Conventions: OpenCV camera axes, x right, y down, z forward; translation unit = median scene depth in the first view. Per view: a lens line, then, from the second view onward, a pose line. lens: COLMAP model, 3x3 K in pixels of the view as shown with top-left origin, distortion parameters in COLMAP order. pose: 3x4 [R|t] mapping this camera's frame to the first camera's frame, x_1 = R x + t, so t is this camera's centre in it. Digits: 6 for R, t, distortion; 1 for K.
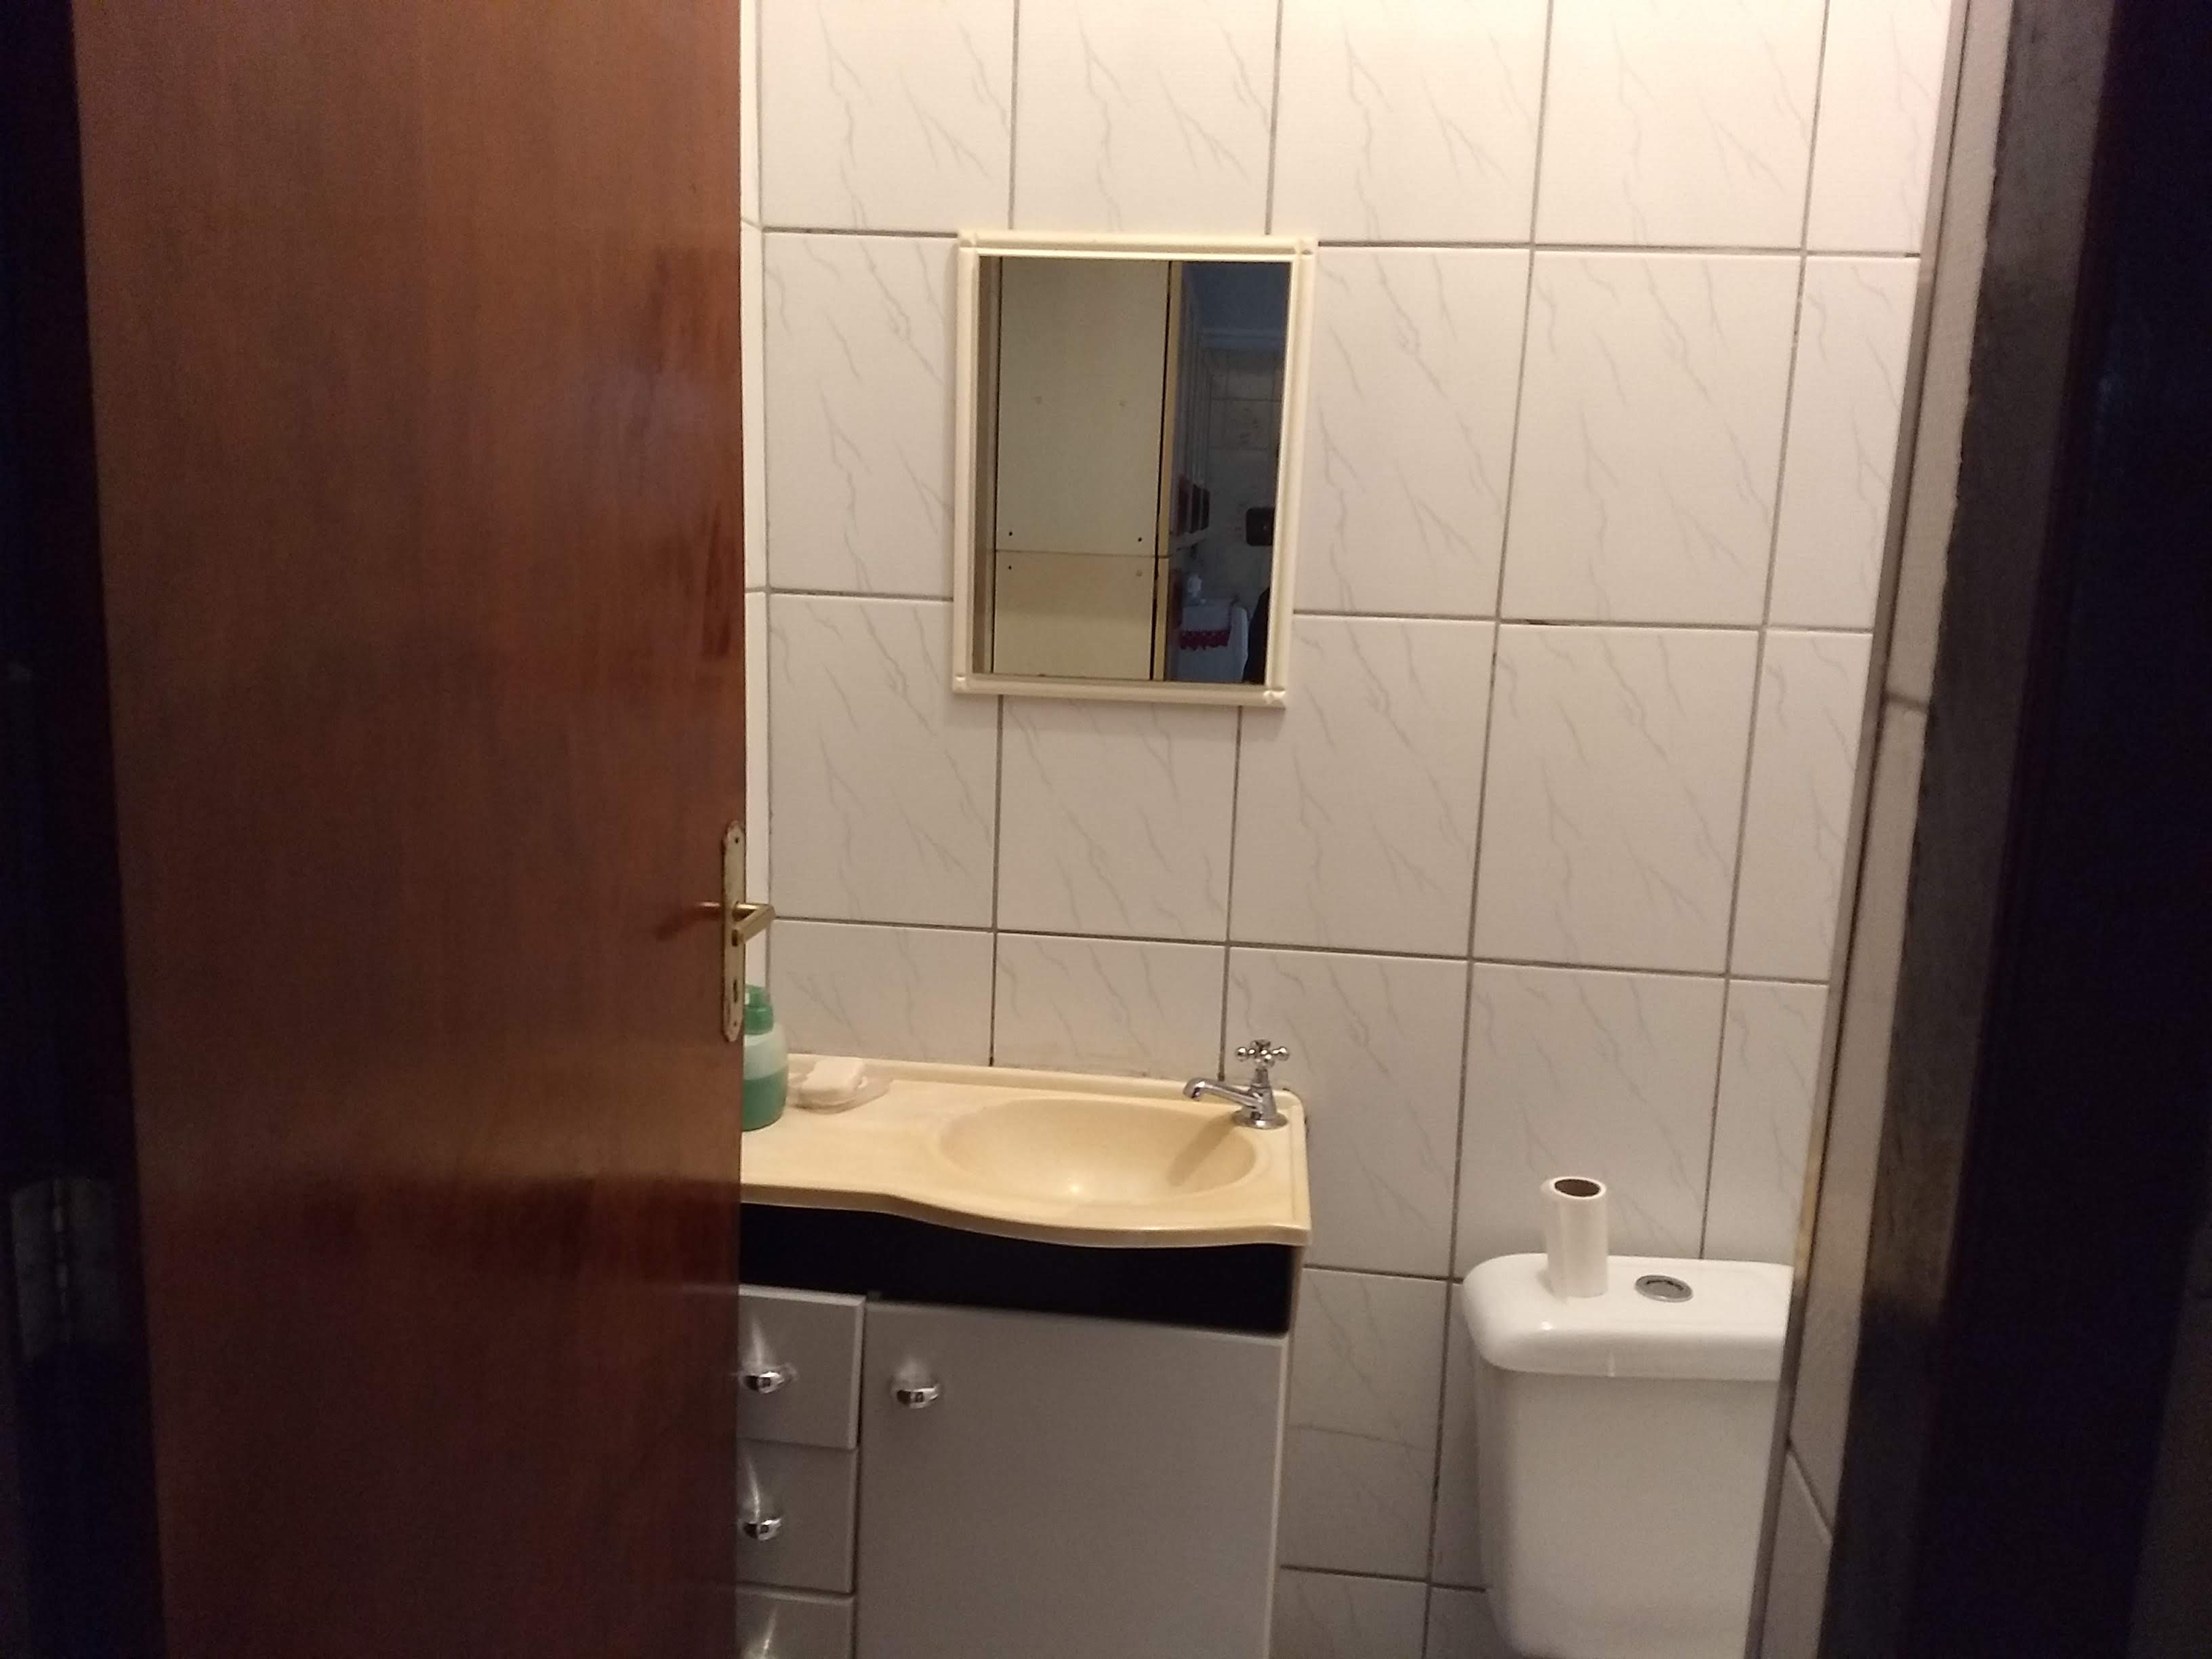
lens RADIAL K [[1757.7, 0, 1094.5], [0, 1757.7, 866.5], [0, 0, 1]] dist [0.256326, -0.591415]
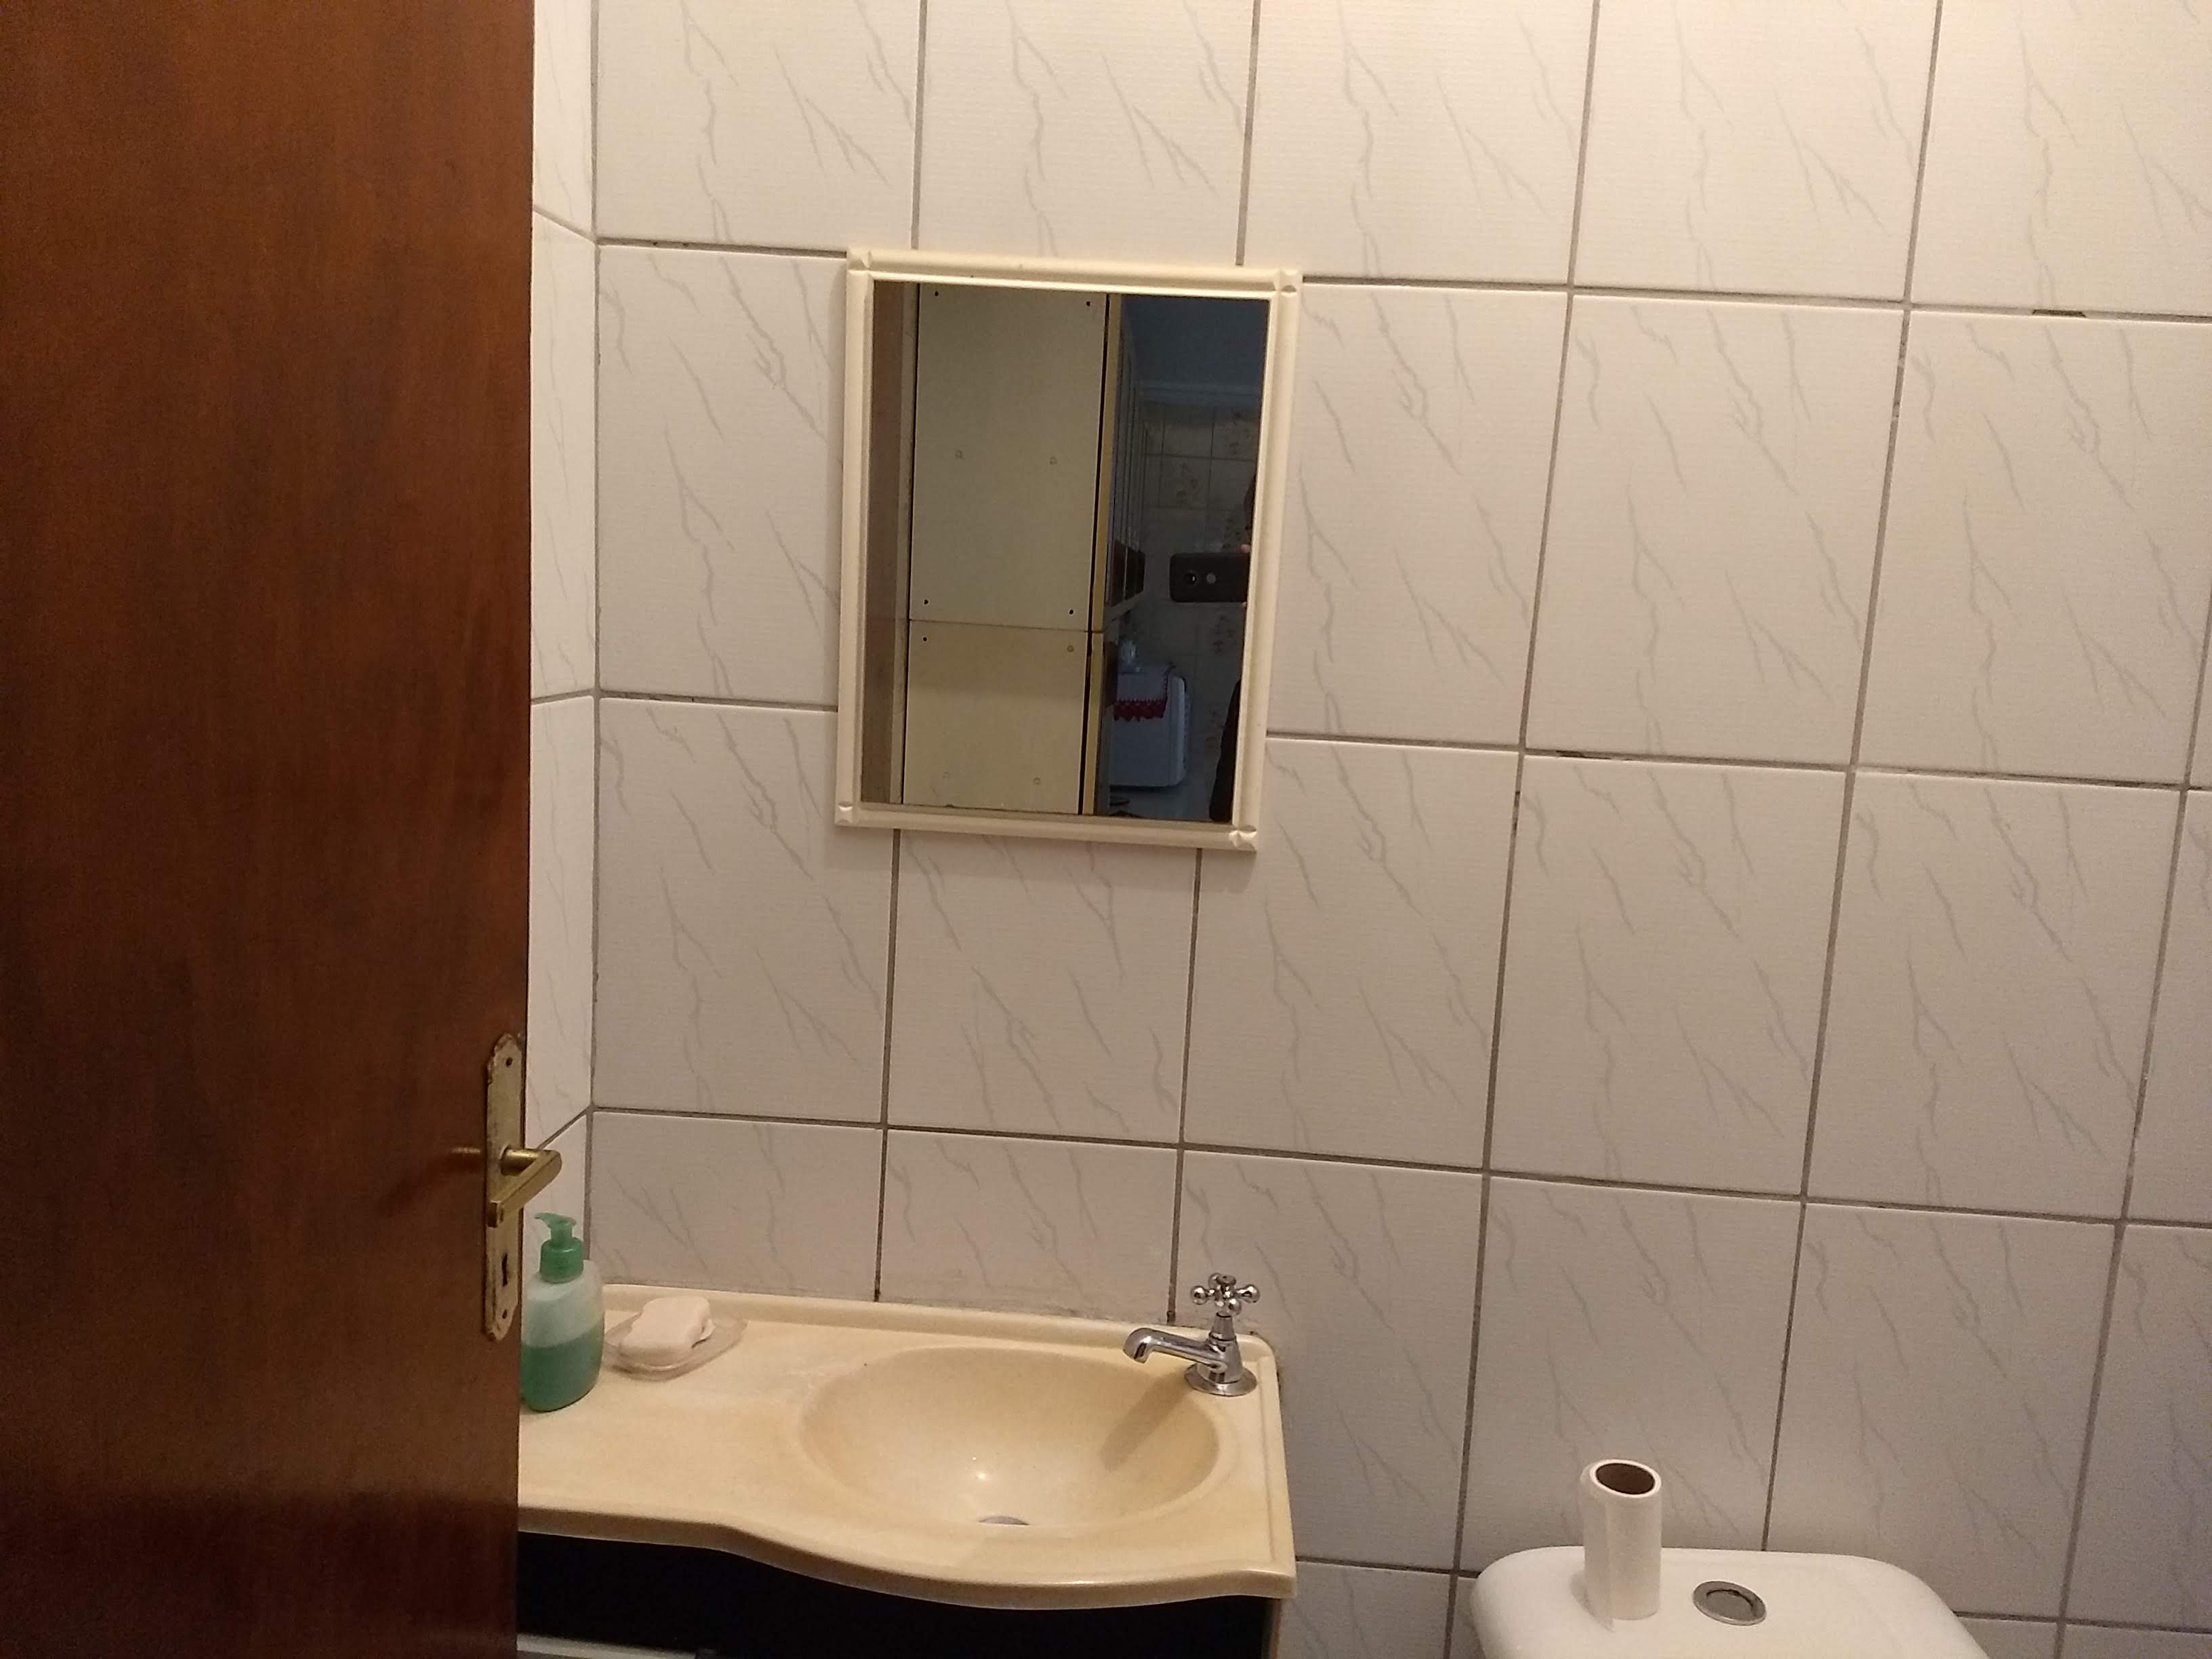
lens RADIAL K [[1656.2, 0, 1106.0], [0, 1656.2, 829.5], [0, 0, 1]] dist [0.225234, -0.467109]
pose [[0.998623, 0.011672, 0.051136, 0.002216], [-0.010089, 0.999465, -0.031112, -0.076333], [-0.051472, 0.030553, 0.998207, 0.258685]]
